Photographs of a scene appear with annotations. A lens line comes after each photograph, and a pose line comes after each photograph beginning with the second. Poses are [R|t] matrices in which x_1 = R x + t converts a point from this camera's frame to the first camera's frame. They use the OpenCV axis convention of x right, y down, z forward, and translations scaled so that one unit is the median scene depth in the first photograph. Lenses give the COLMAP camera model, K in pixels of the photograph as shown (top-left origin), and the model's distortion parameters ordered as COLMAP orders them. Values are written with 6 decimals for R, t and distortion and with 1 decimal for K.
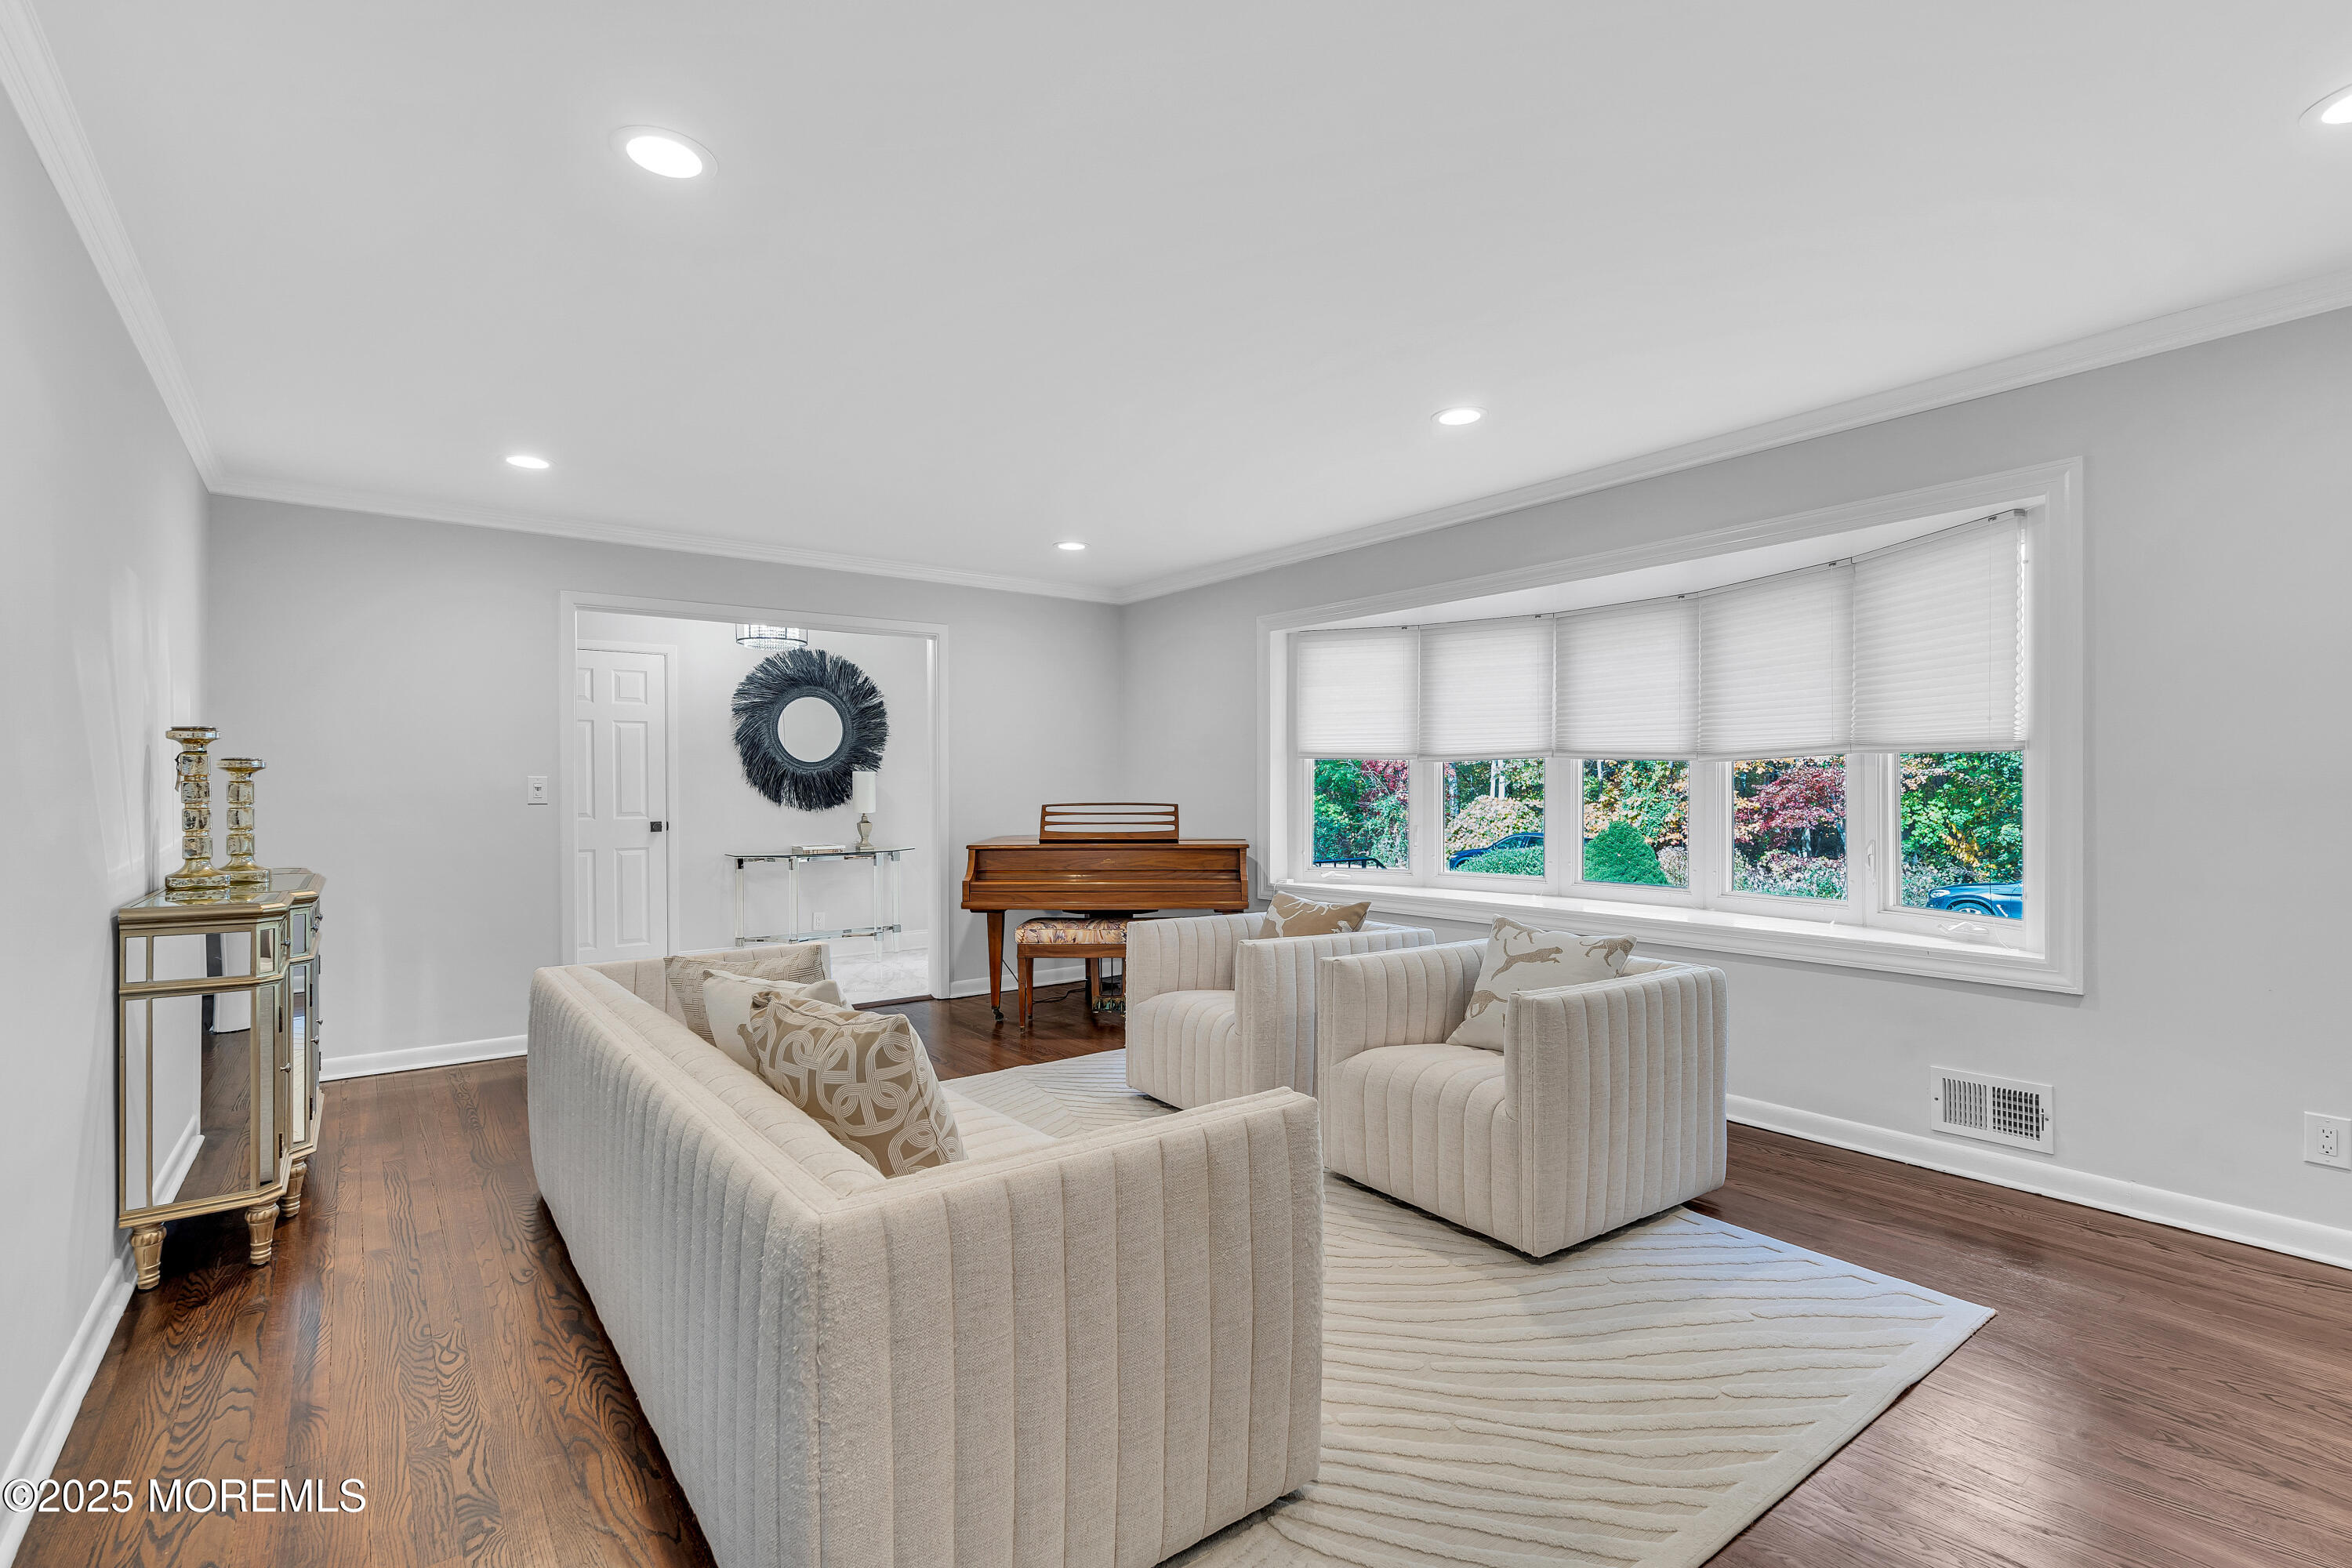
lens RADIAL K [[1075.3, 0, 1178.3], [0, 1075.3, 799.2], [0, 0, 1]] dist [0.001883, 0.000095]
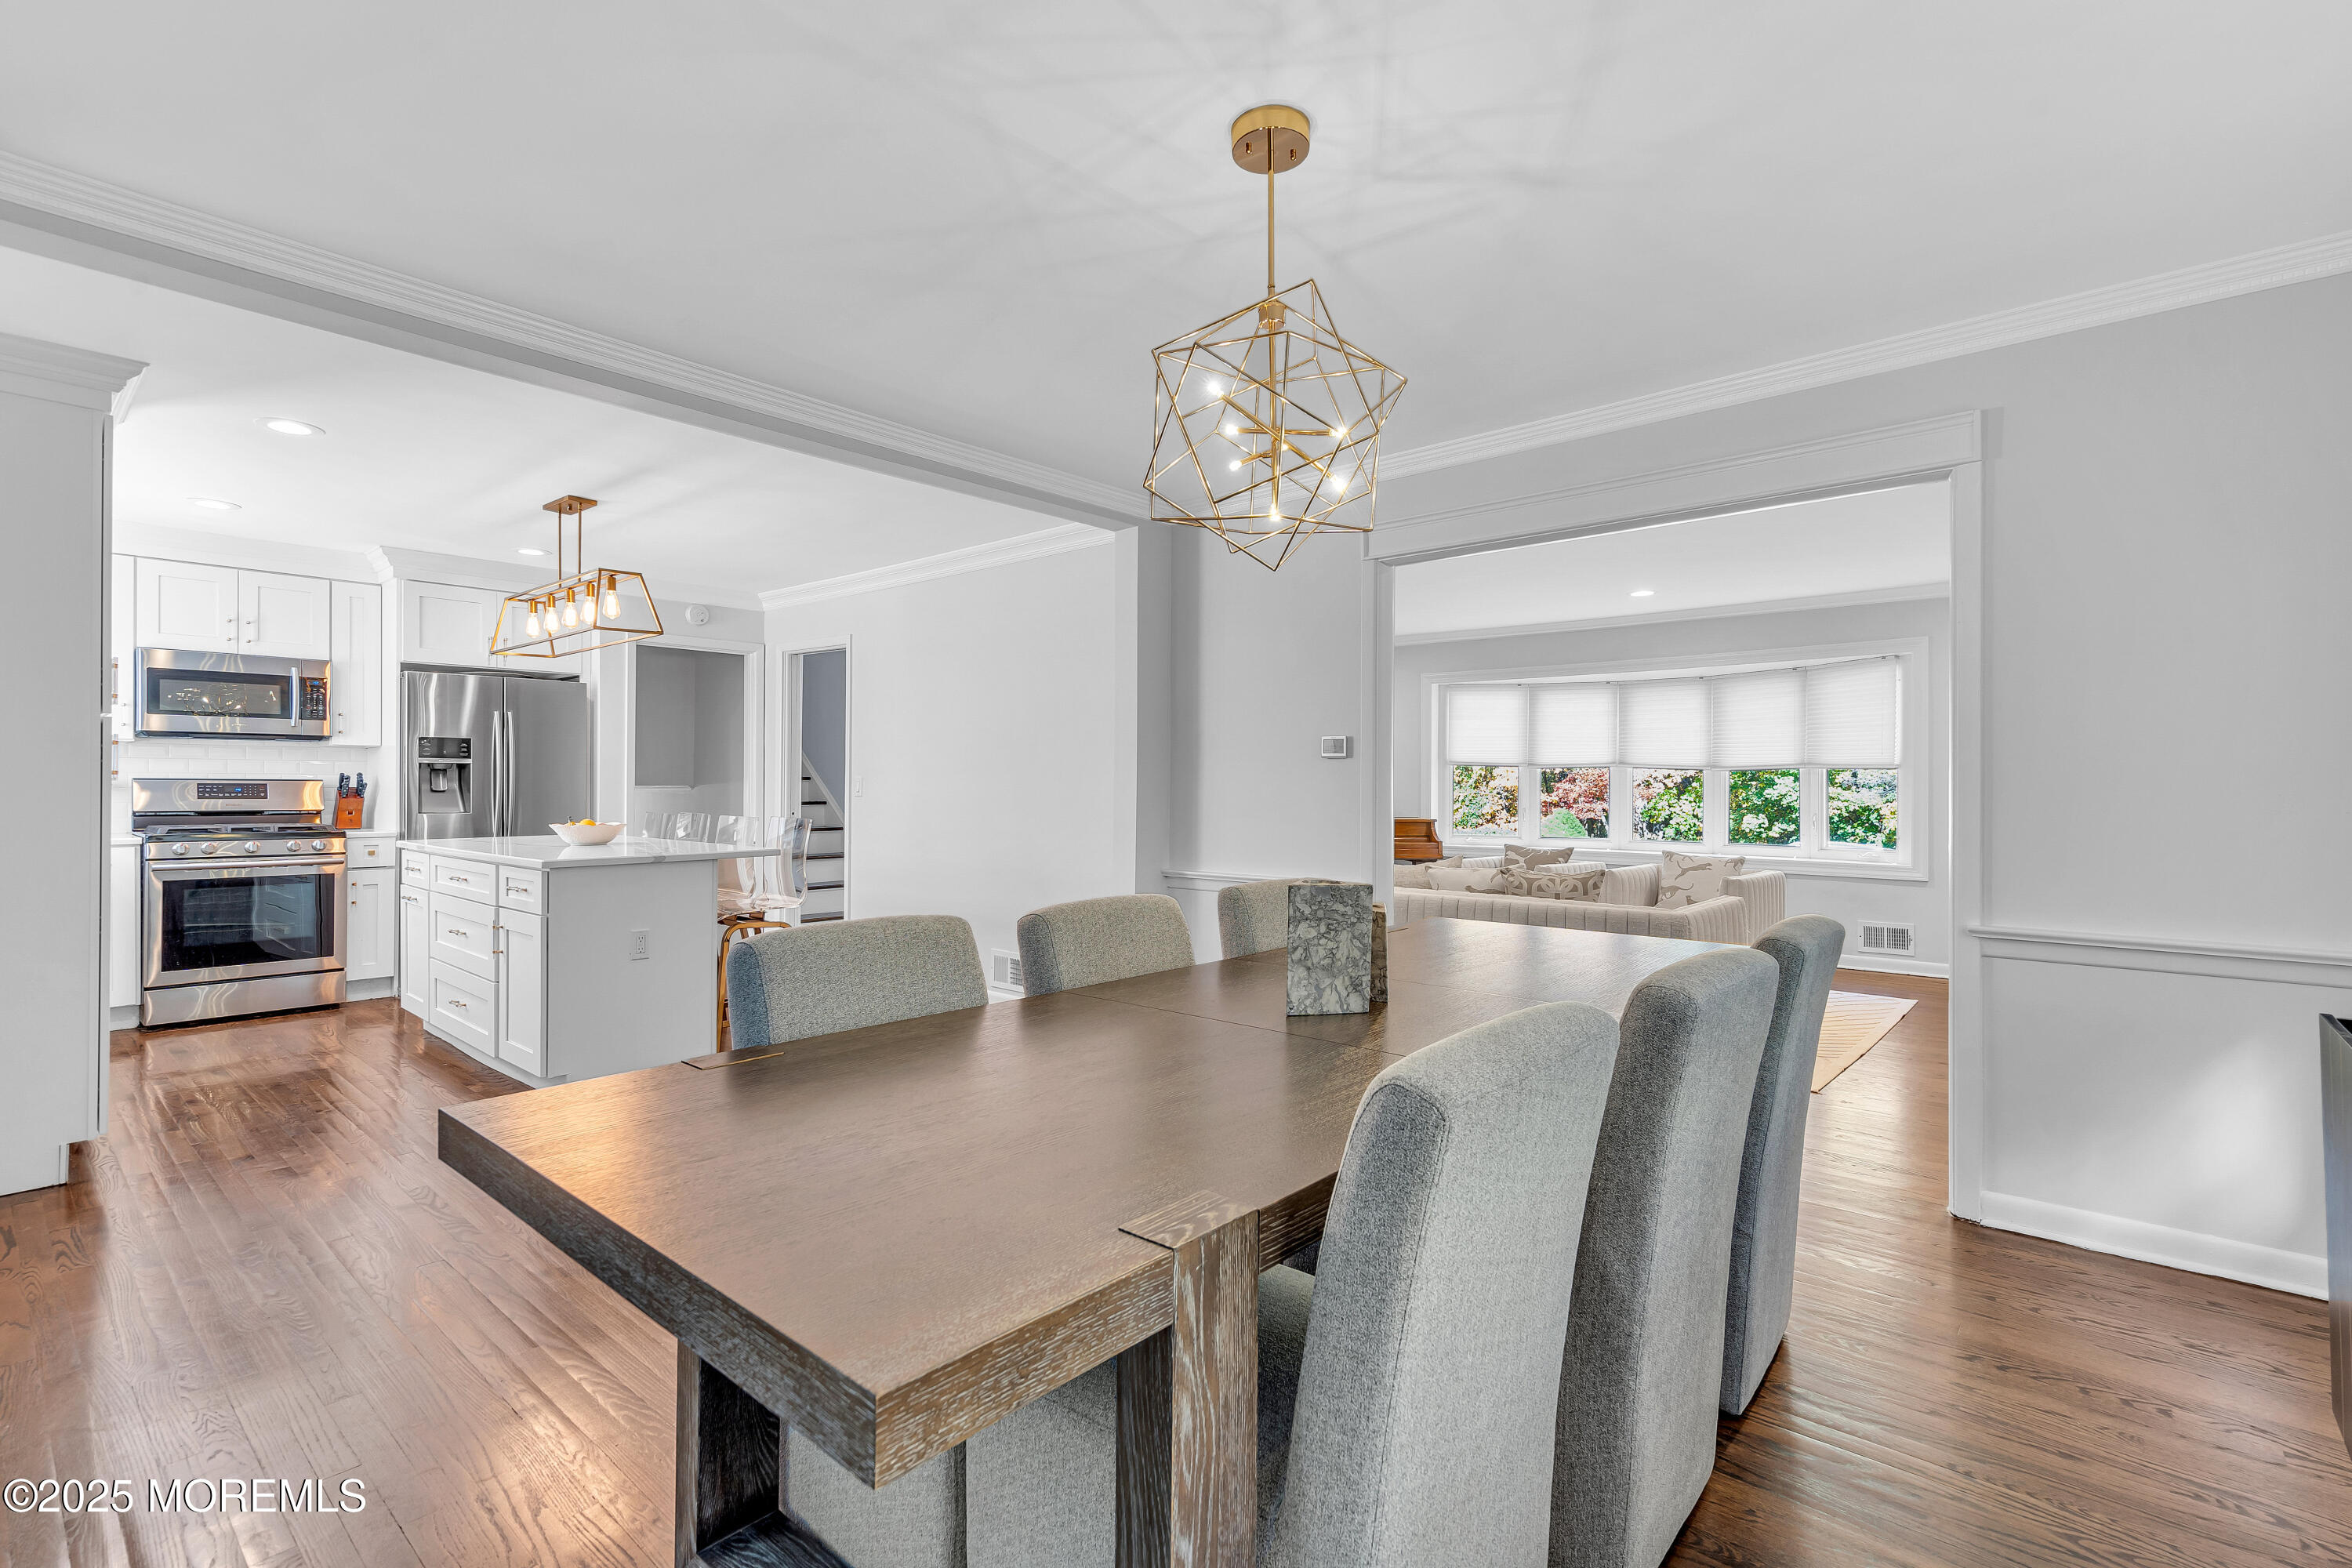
lens RADIAL K [[1064.7, 0, 1171.7], [0, 1064.7, 785.8], [0, 0, 1]] dist [0.002929, -0.000108]
pose [[0.978890, 0.005709, 0.204308, -0.861560], [-0.004158, 0.999959, -0.008016, 0.009823], [-0.204345, 0.006998, 0.978874, -0.627041]]
